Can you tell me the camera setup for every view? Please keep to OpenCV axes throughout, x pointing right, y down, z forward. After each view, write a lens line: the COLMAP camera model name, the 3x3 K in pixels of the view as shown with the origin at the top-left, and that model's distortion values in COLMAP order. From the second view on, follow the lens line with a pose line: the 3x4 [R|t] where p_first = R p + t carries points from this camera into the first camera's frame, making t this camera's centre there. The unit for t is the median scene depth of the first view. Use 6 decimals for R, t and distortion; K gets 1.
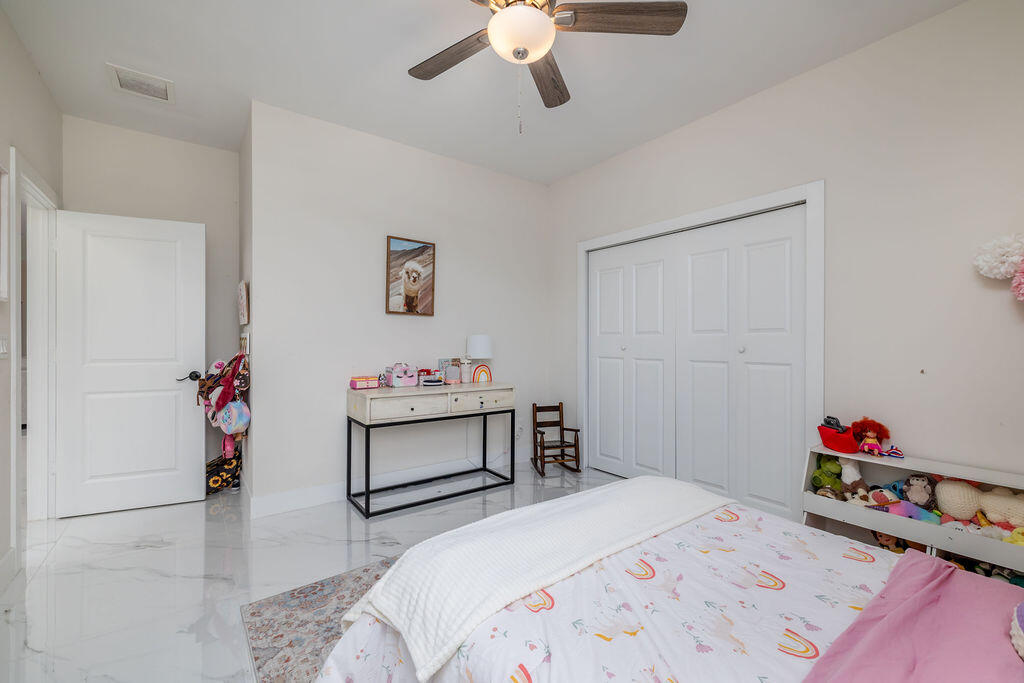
lens RADIAL K [[428.1, 0, 512.0], [0, 428.1, 341.5], [0, 0, 1]] dist [-0.002405, -0.000031]
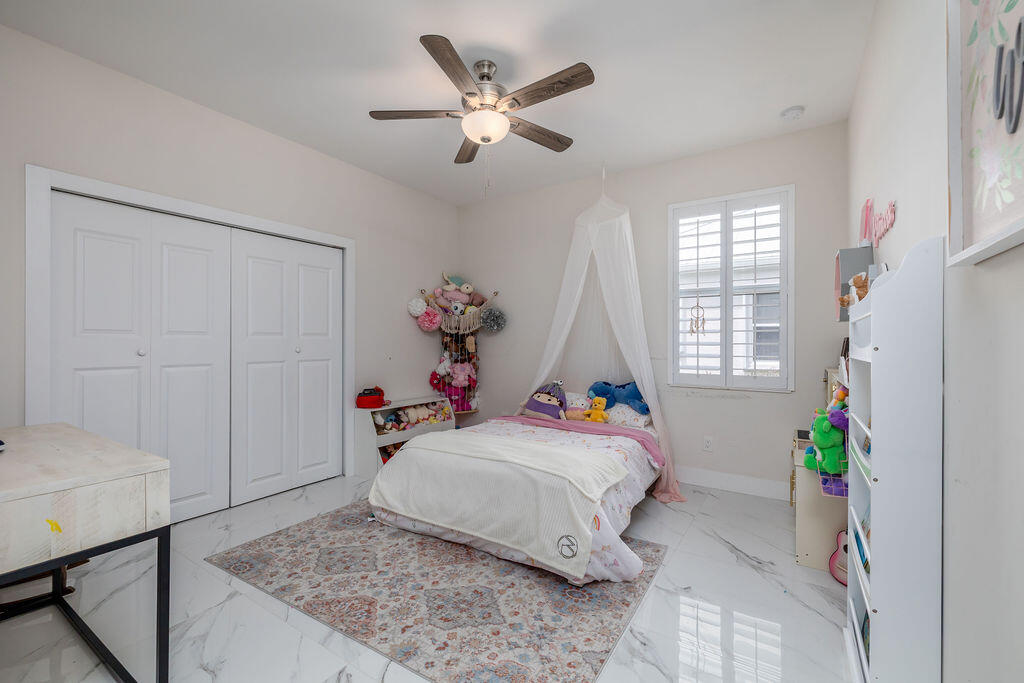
lens RADIAL K [[428.1, 0, 512.0], [0, 428.1, 341.5], [0, 0, 1]] dist [-0.002405, -0.000031]
pose [[-0.342007, -0.001808, 0.939696, -1.211227], [-0.001454, 0.999998, 0.001395, -0.011527], [-0.939696, -0.000889, -0.342009, 1.271596]]
